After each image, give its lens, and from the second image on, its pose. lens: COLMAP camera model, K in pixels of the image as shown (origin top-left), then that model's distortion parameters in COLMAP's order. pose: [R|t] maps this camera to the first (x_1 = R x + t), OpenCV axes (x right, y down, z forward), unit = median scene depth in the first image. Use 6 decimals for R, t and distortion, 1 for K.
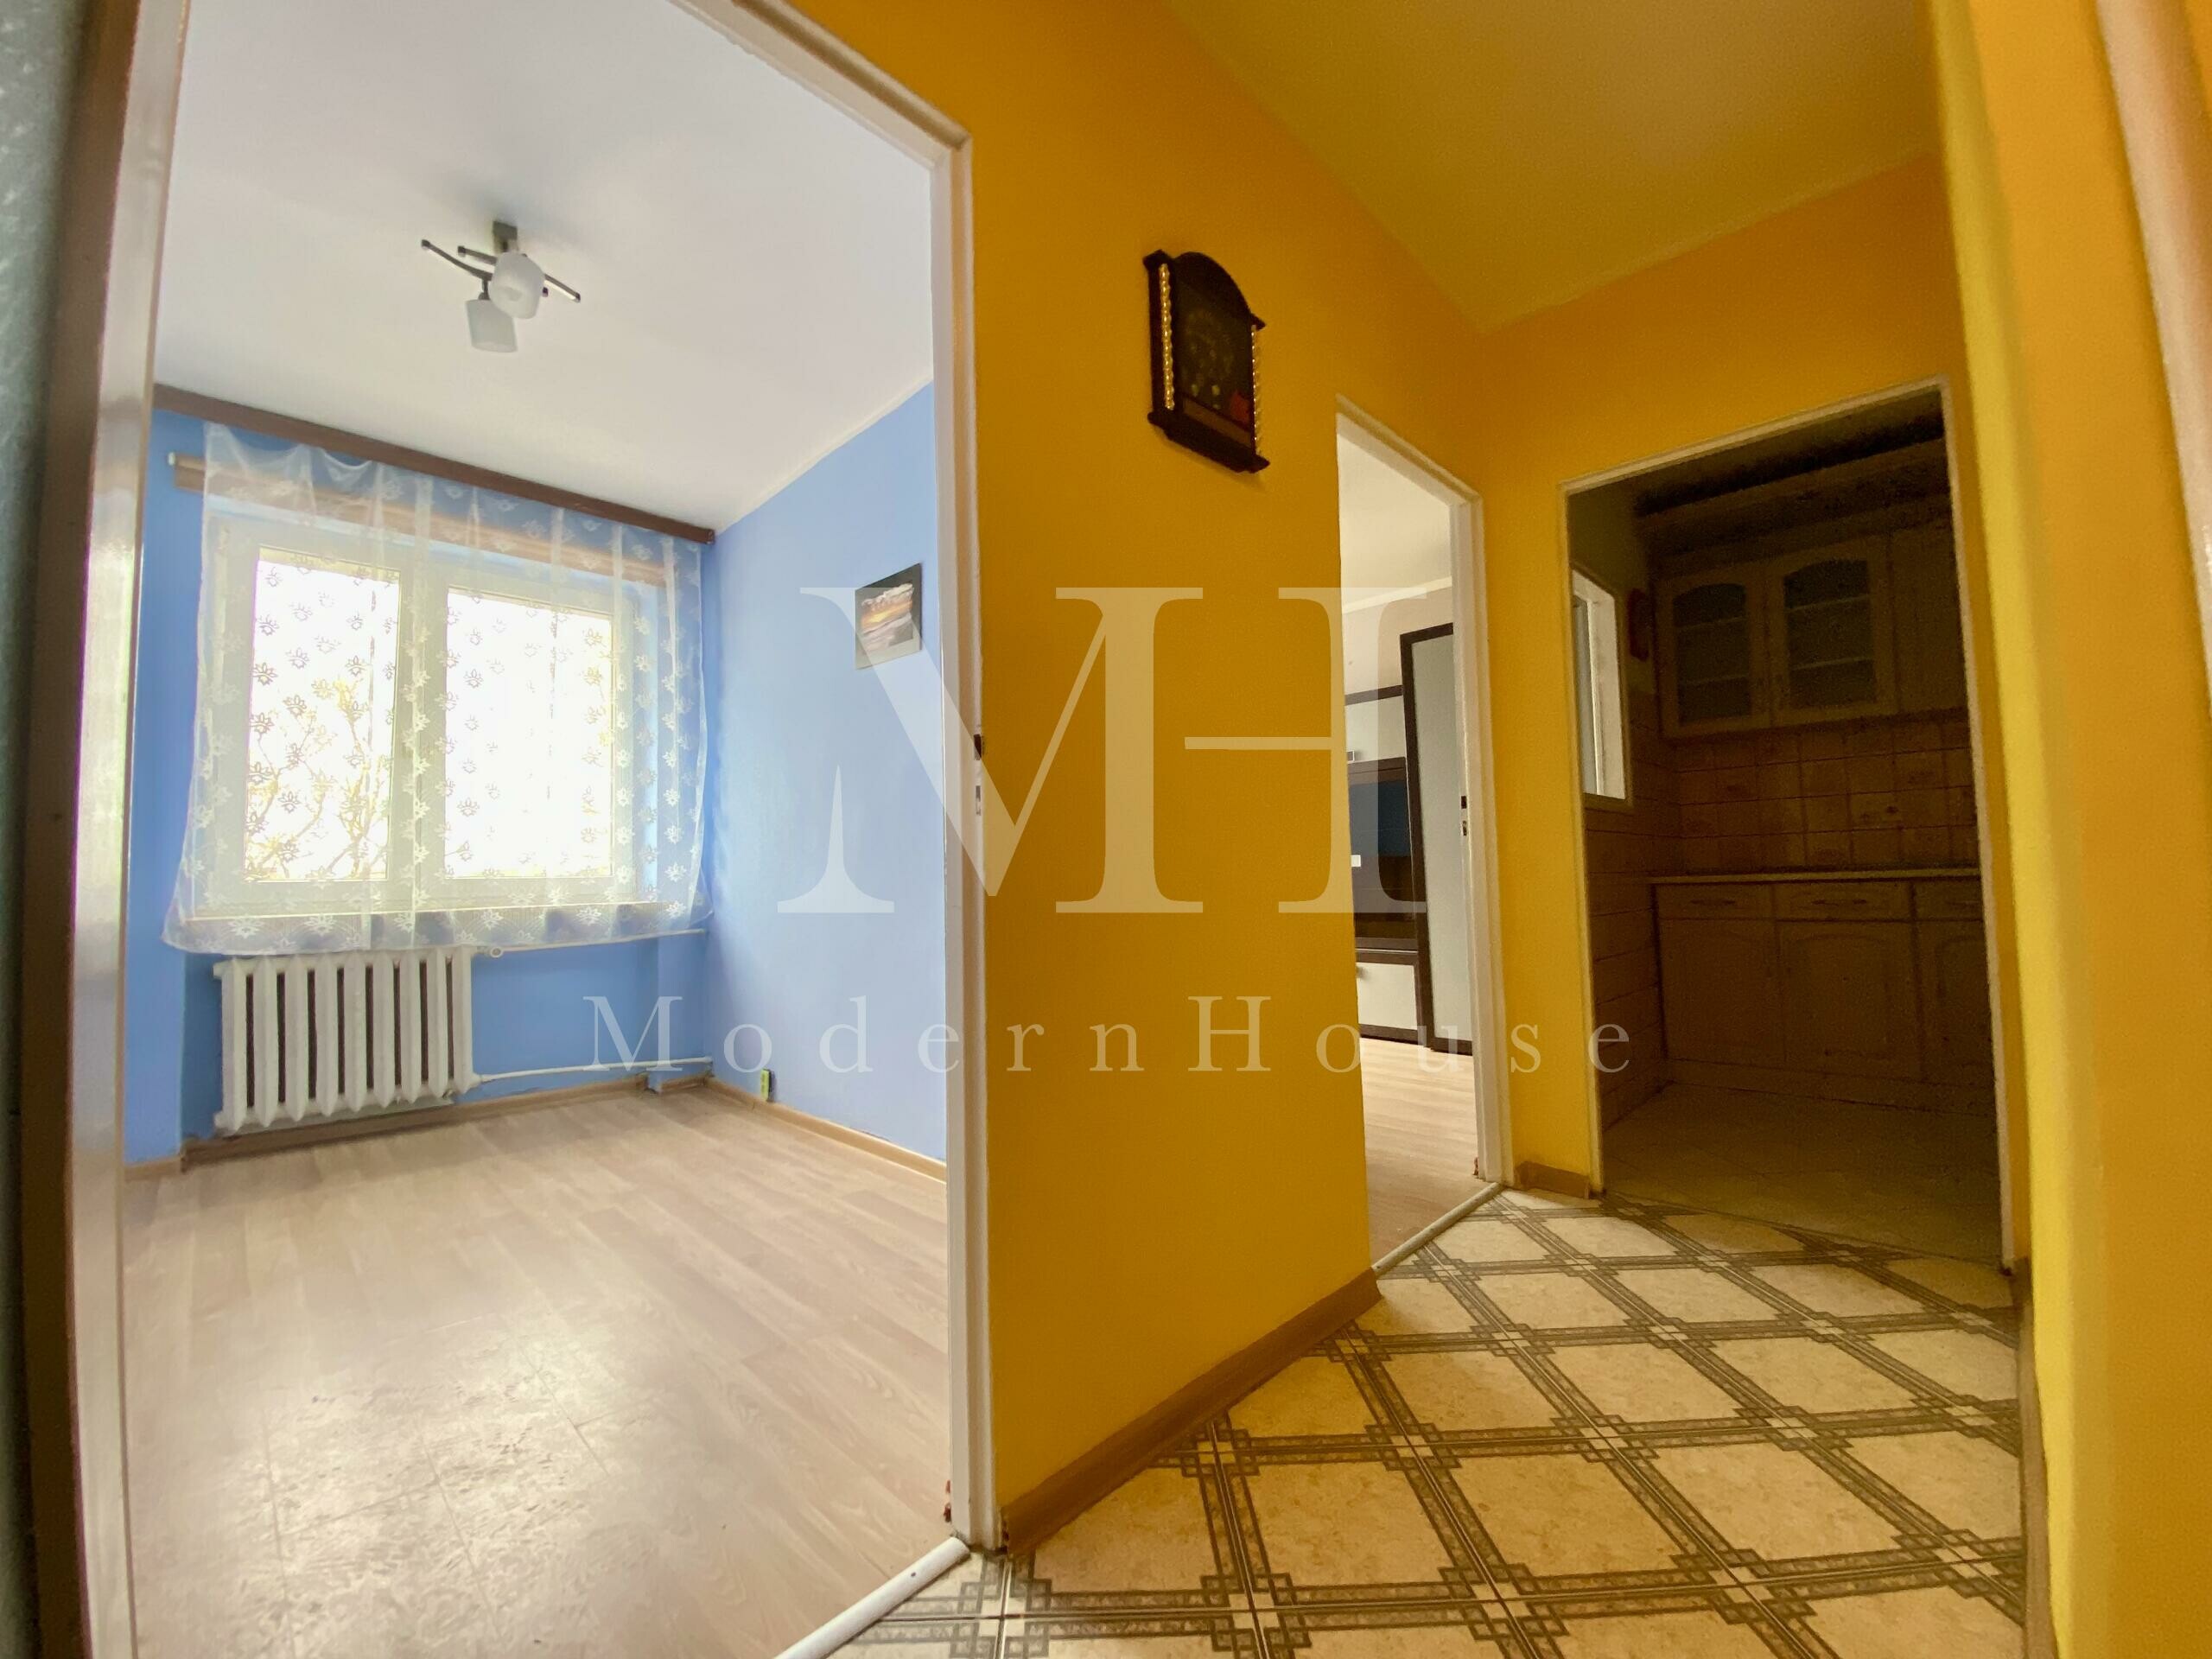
lens RADIAL K [[888.5, 0, 1113.5], [0, 888.5, 833.0], [0, 0, 1]] dist [0.000572, -0.011839]
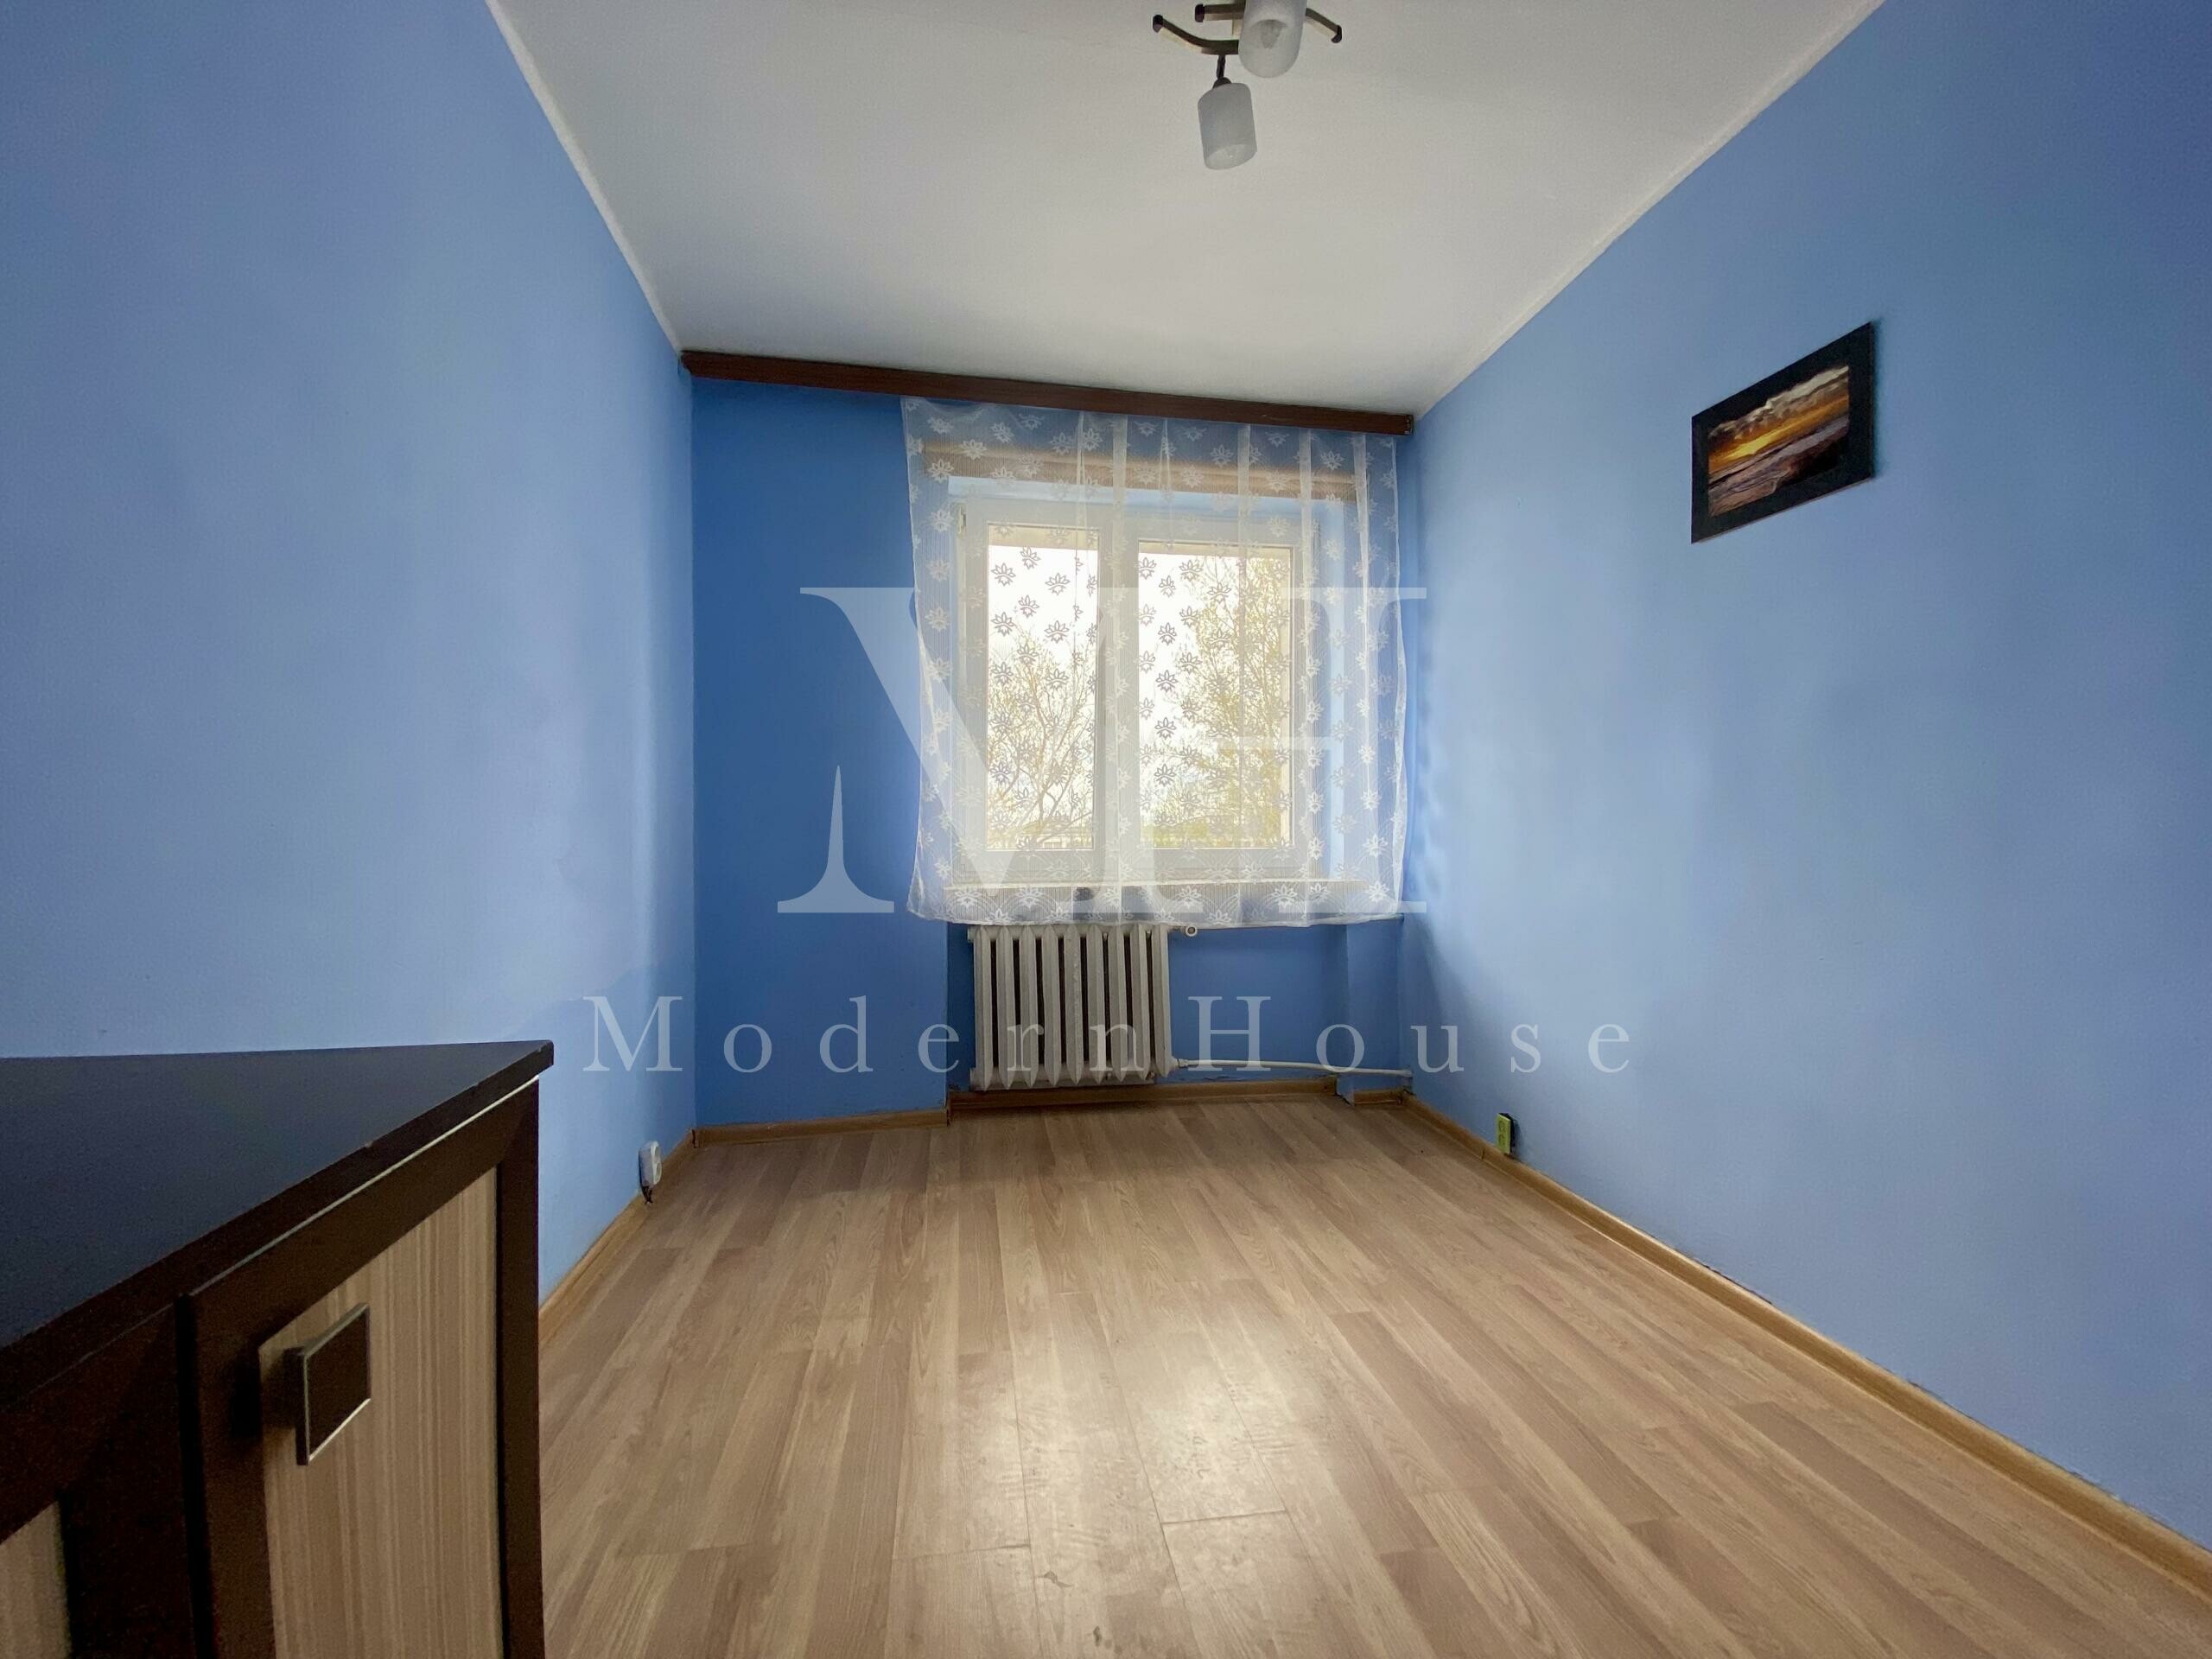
lens RADIAL K [[888.5, 0, 1113.5], [0, 888.5, 833.0], [0, 0, 1]] dist [0.000572, -0.011839]
pose [[0.811024, 0.018848, -0.584709, -0.237040], [0.011884, 0.998744, 0.048678, -0.011841], [0.584892, -0.046428, 0.809781, 0.220728]]
